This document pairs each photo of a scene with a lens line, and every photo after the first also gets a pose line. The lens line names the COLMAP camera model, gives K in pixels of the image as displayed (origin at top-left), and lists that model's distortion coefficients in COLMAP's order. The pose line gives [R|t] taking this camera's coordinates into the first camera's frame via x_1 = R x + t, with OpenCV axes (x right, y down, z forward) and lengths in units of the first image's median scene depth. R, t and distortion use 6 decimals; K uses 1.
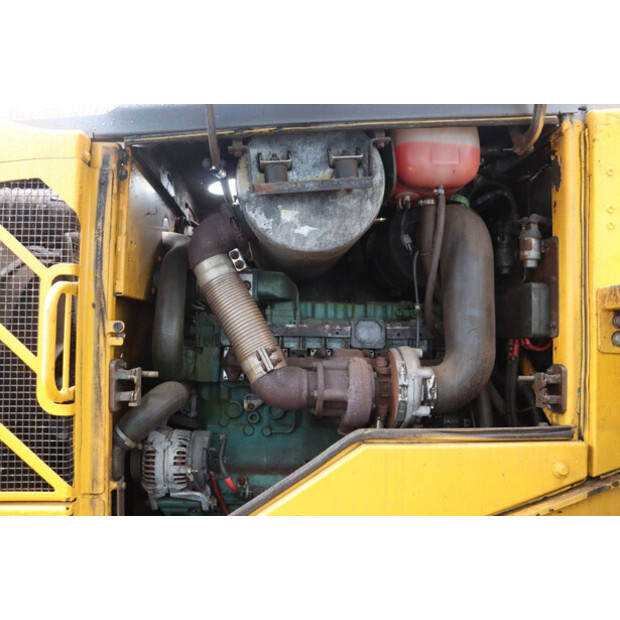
lens RADIAL K [[513.9, 0, 310.0], [0, 513.9, 310.0], [0, 0, 1]] dist [-0.177354, 0.152135]
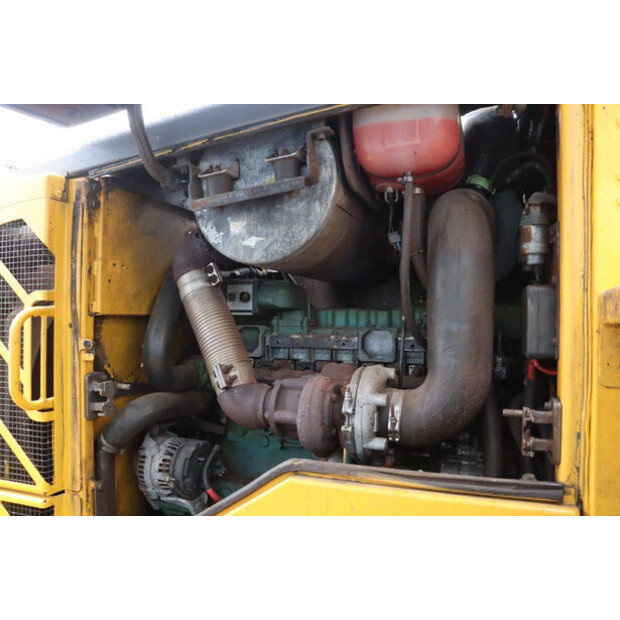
lens RADIAL K [[513.9, 0, 310.0], [0, 513.9, 310.0], [0, 0, 1]] dist [-0.177354, 0.152135]
pose [[0.906782, -0.019378, -0.421155, 0.480005], [0.030014, 0.999376, 0.018639, -0.043770], [0.420531, -0.029542, 0.906797, 0.186805]]
